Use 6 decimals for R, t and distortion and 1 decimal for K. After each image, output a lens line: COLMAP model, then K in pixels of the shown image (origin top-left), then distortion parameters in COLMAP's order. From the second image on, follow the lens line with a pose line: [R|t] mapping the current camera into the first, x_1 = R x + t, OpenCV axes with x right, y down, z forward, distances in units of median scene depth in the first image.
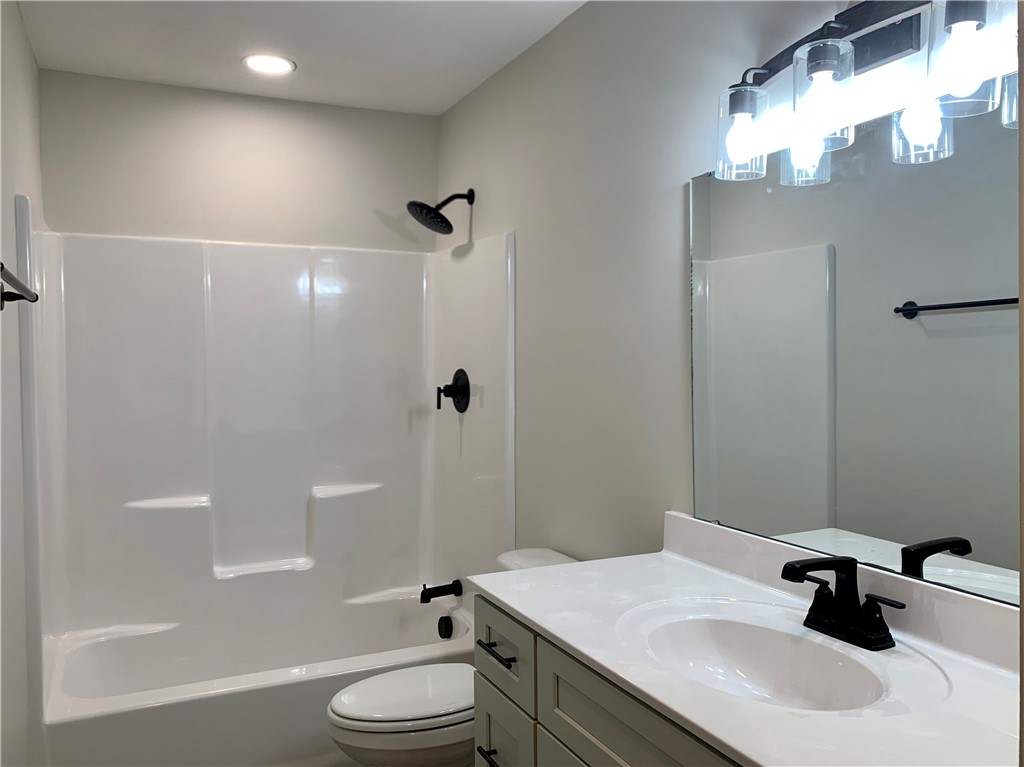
lens RADIAL K [[808.0, 0, 510.6], [0, 808.0, 385.8], [0, 0, 1]] dist [0.076671, -0.090297]
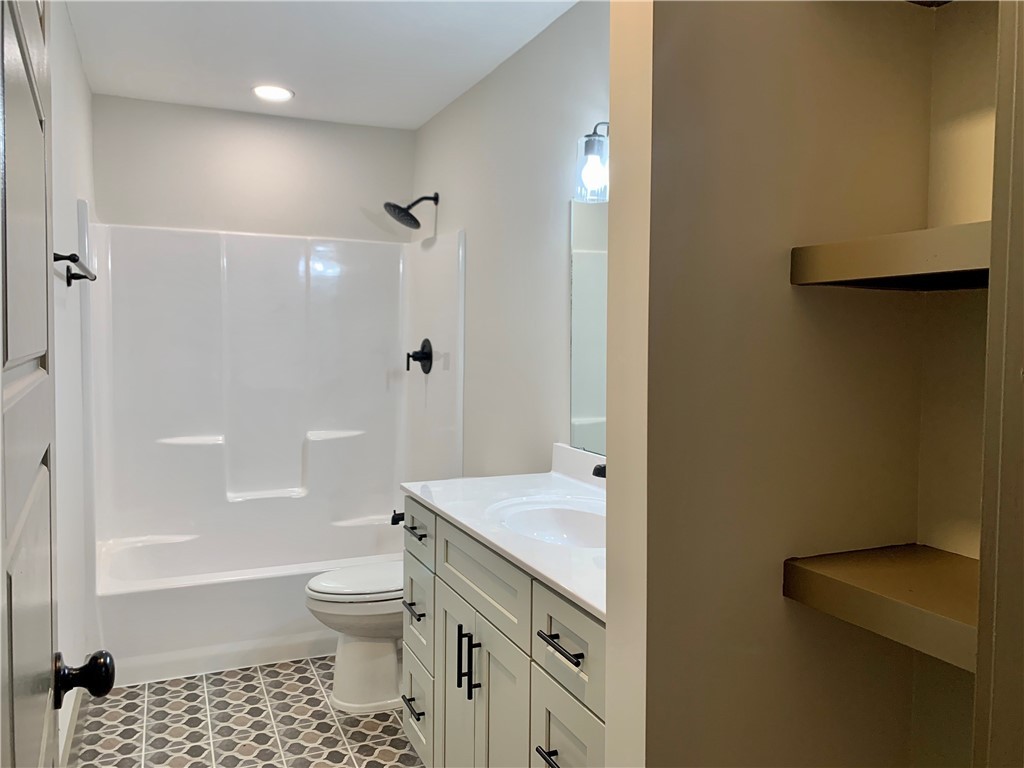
lens RADIAL K [[785.9, 0, 512.0], [0, 785.9, 384.0], [0, 0, 1]] dist [0.102023, -0.154269]
pose [[0.999564, 0.019009, -0.022611, 0.101002], [-0.018431, 0.999505, 0.025491, 0.016012], [0.023085, -0.025063, 0.999419, -0.211919]]
